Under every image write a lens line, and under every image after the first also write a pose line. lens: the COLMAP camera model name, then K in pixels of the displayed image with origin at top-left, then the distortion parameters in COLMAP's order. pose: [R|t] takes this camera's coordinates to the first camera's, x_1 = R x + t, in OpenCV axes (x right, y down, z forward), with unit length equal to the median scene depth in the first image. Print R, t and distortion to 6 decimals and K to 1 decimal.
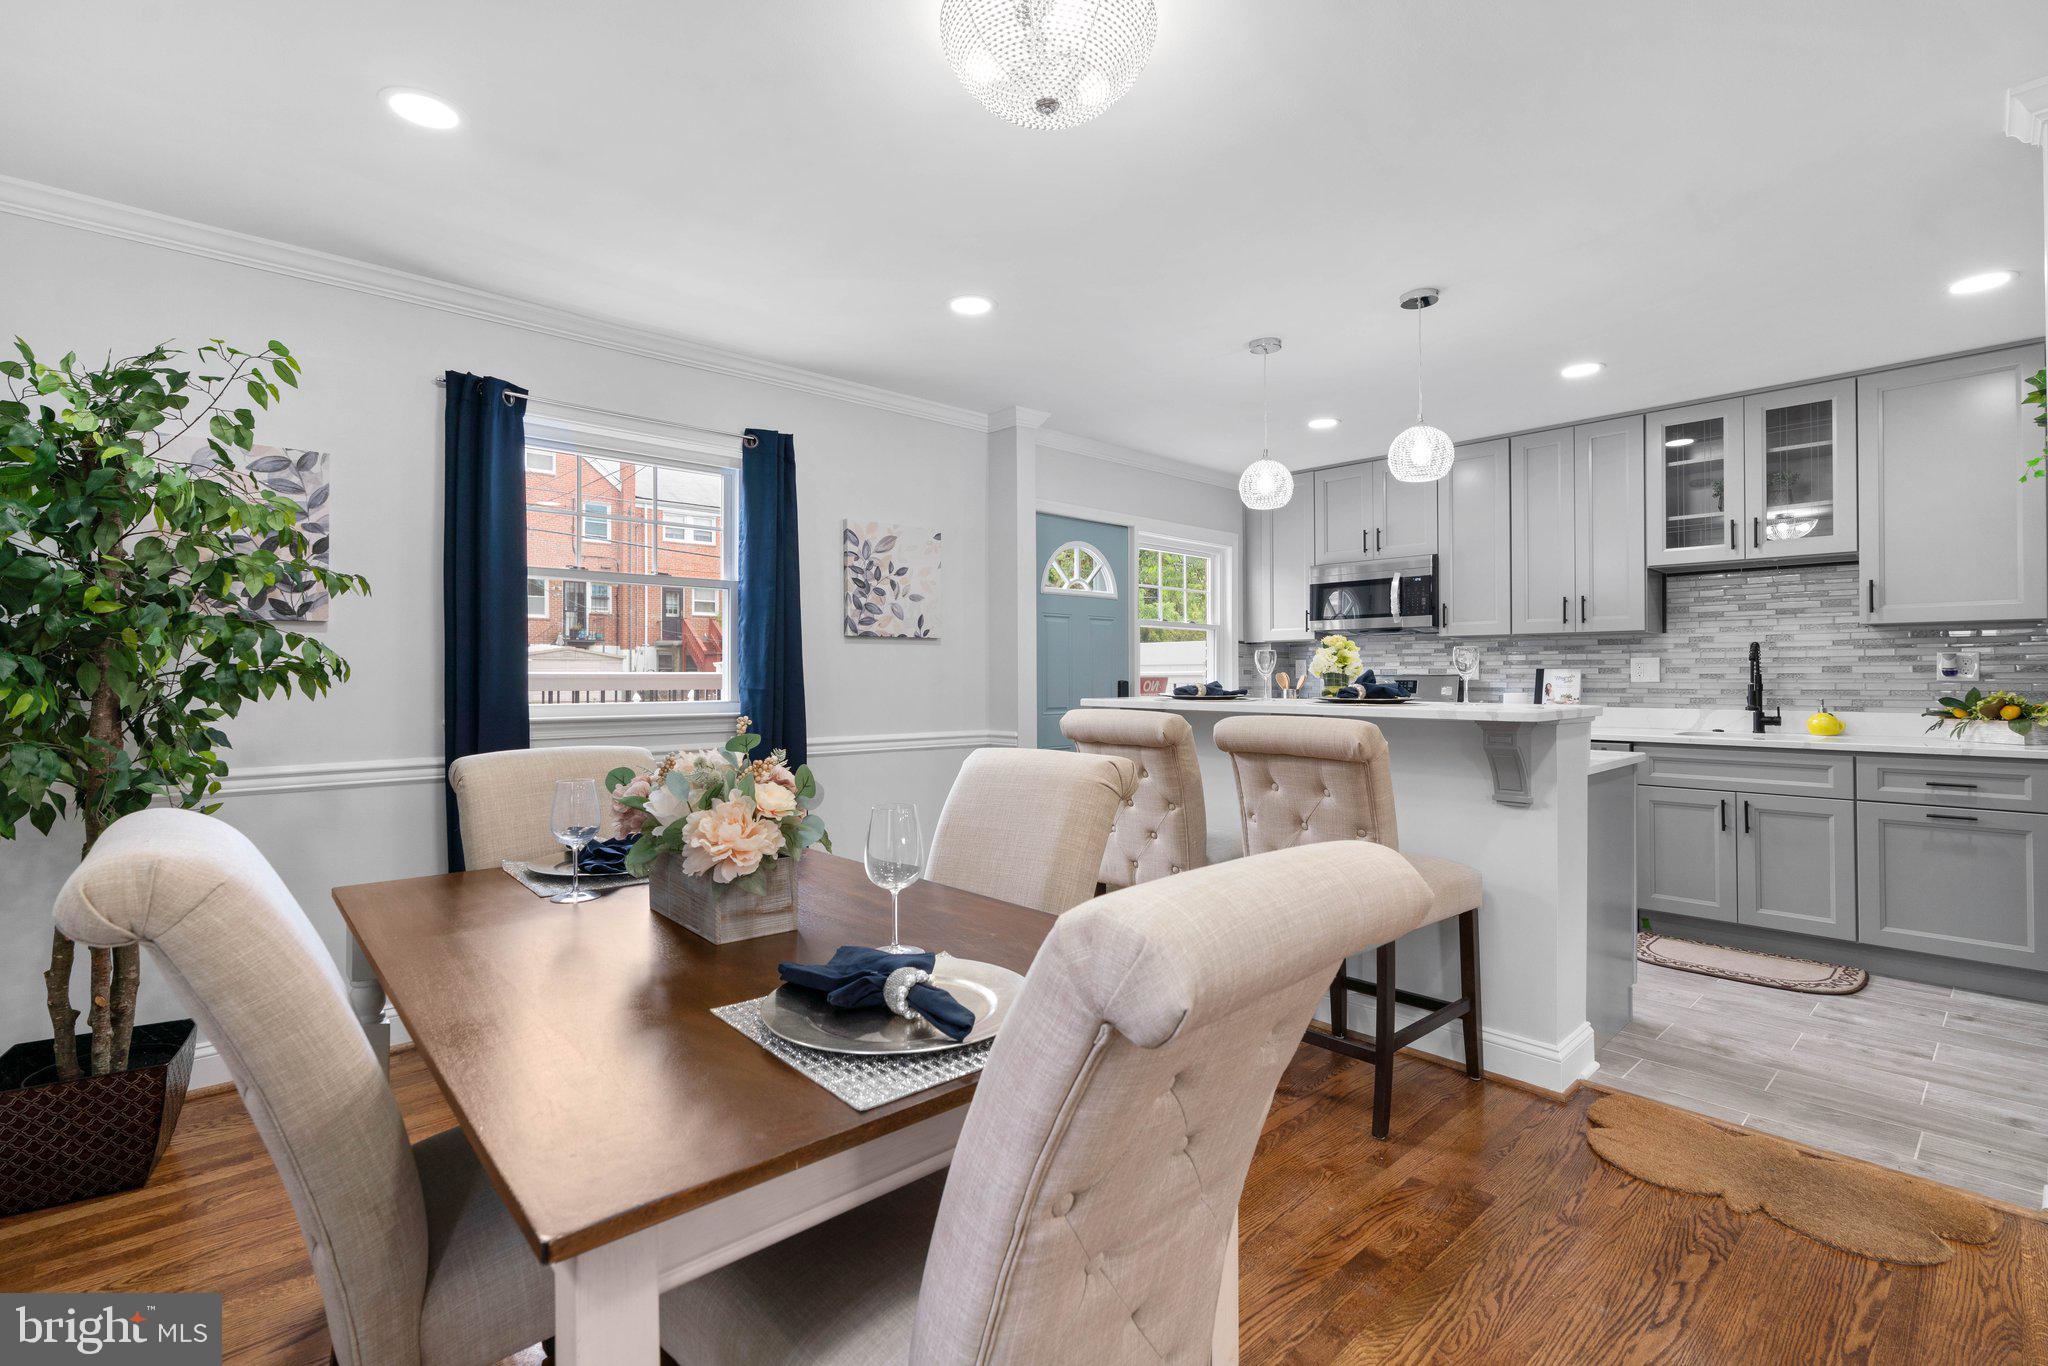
lens RADIAL K [[940.2, 0, 1028.4], [0, 940.2, 664.6], [0, 0, 1]] dist [0.000169, 0.001838]
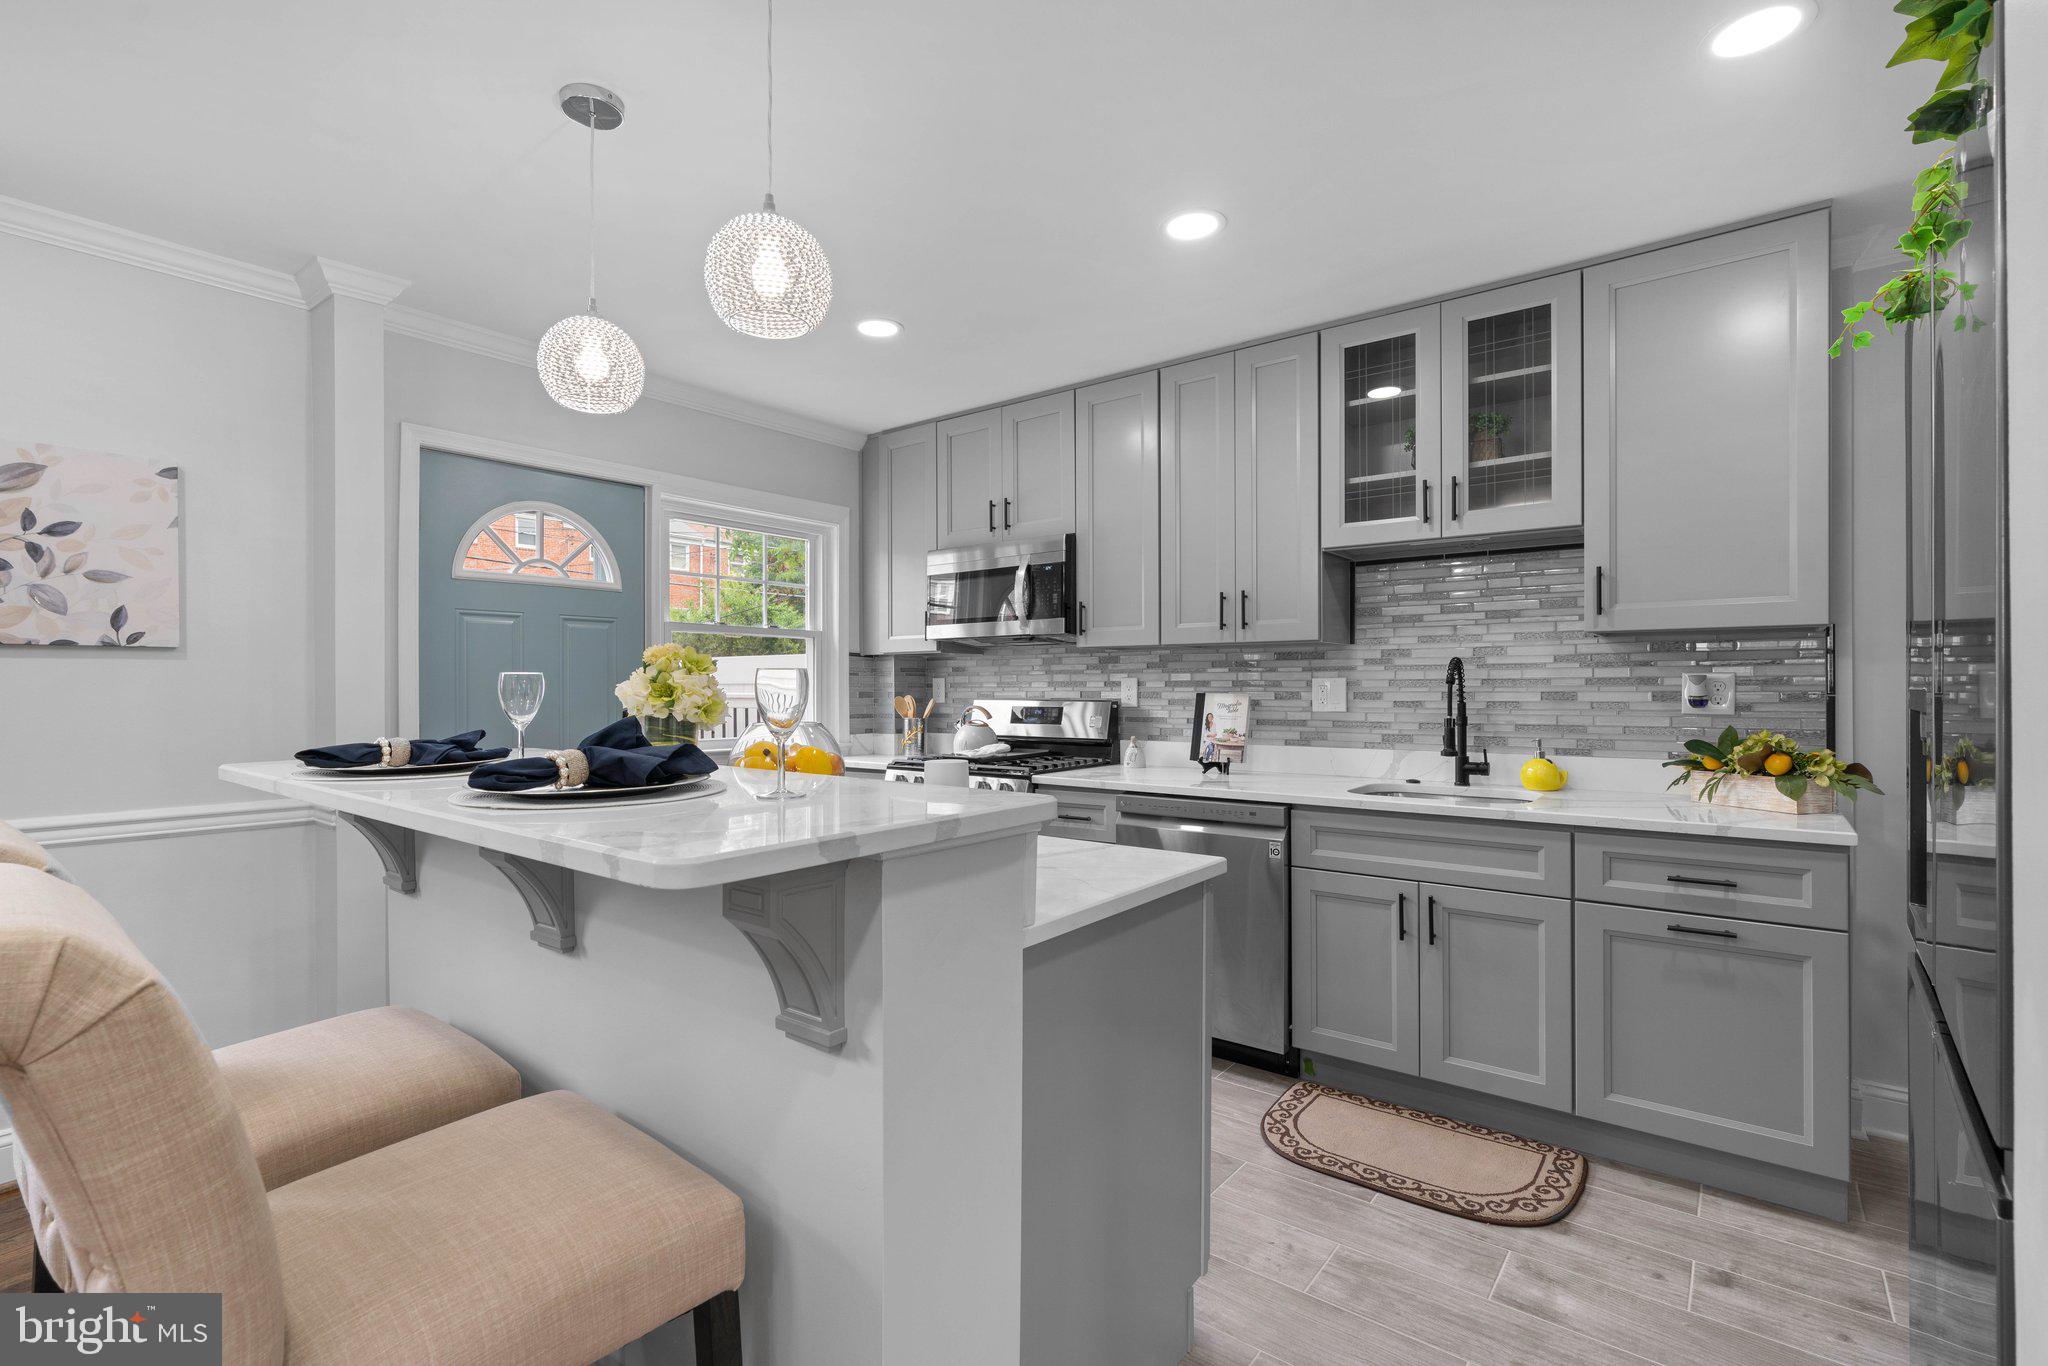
lens RADIAL K [[929.4, 0, 1024.0], [0, 929.4, 683.0], [0, 0, 1]] dist [-0.003334, 0.000037]
pose [[0.988237, -0.001993, 0.152920, 0.352326], [0.000615, 0.999959, 0.009058, -0.011496], [-0.152932, -0.008858, 0.988197, 0.368818]]
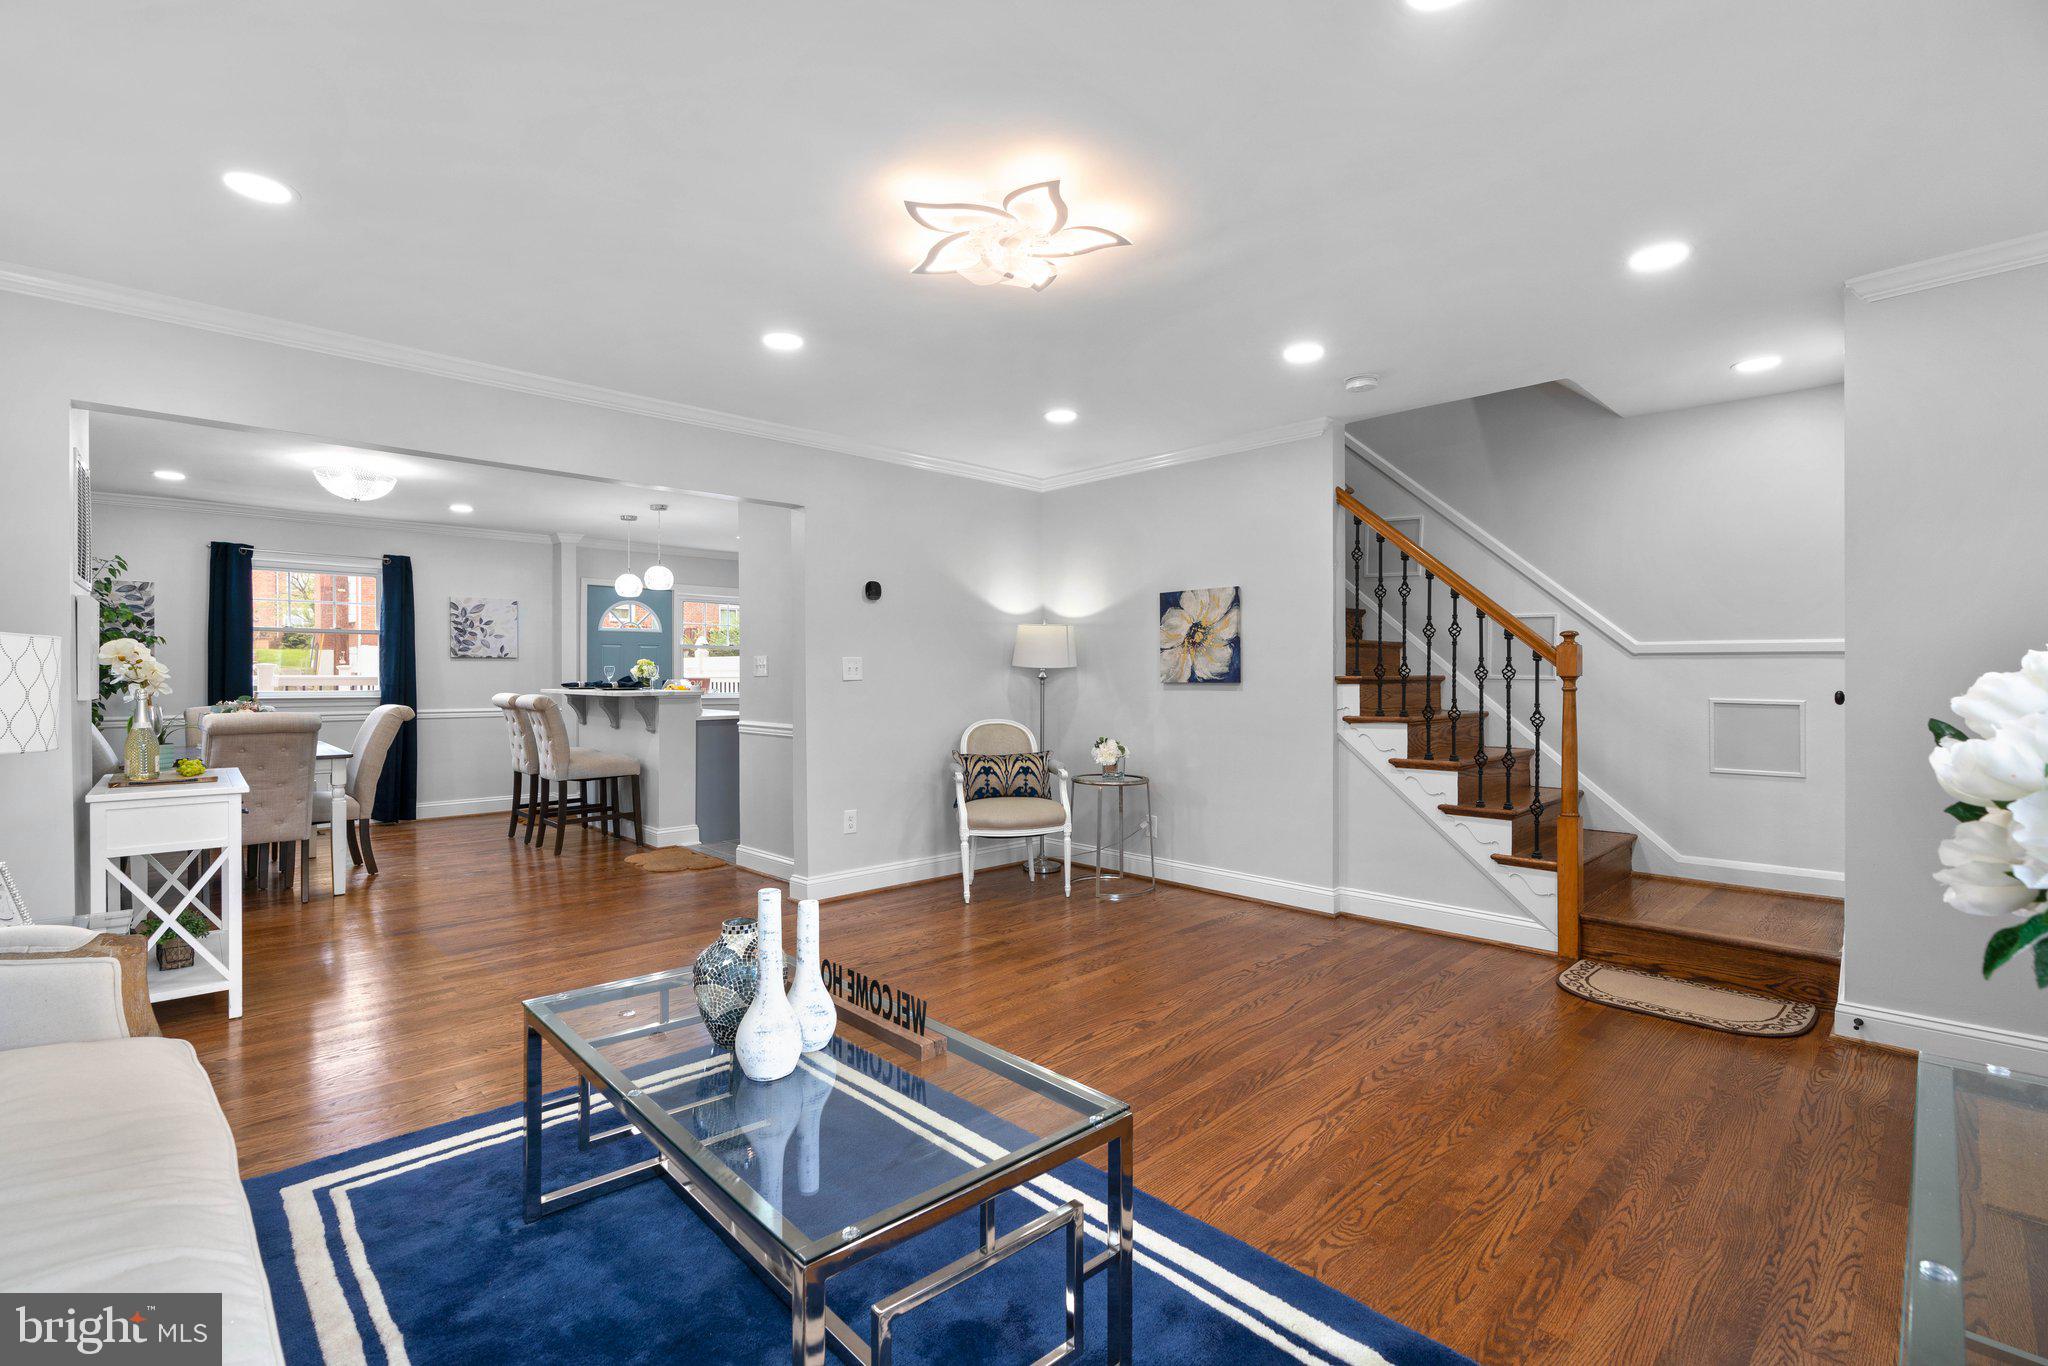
lens RADIAL K [[929.4, 0, 1024.0], [0, 929.4, 683.0], [0, 0, 1]] dist [-0.003334, 0.000037]
pose [[0.999897, 0.001524, 0.014296, 0.926796], [-0.001735, 0.999889, 0.014786, -0.007476], [-0.014272, -0.014810, 0.999788, -0.895926]]
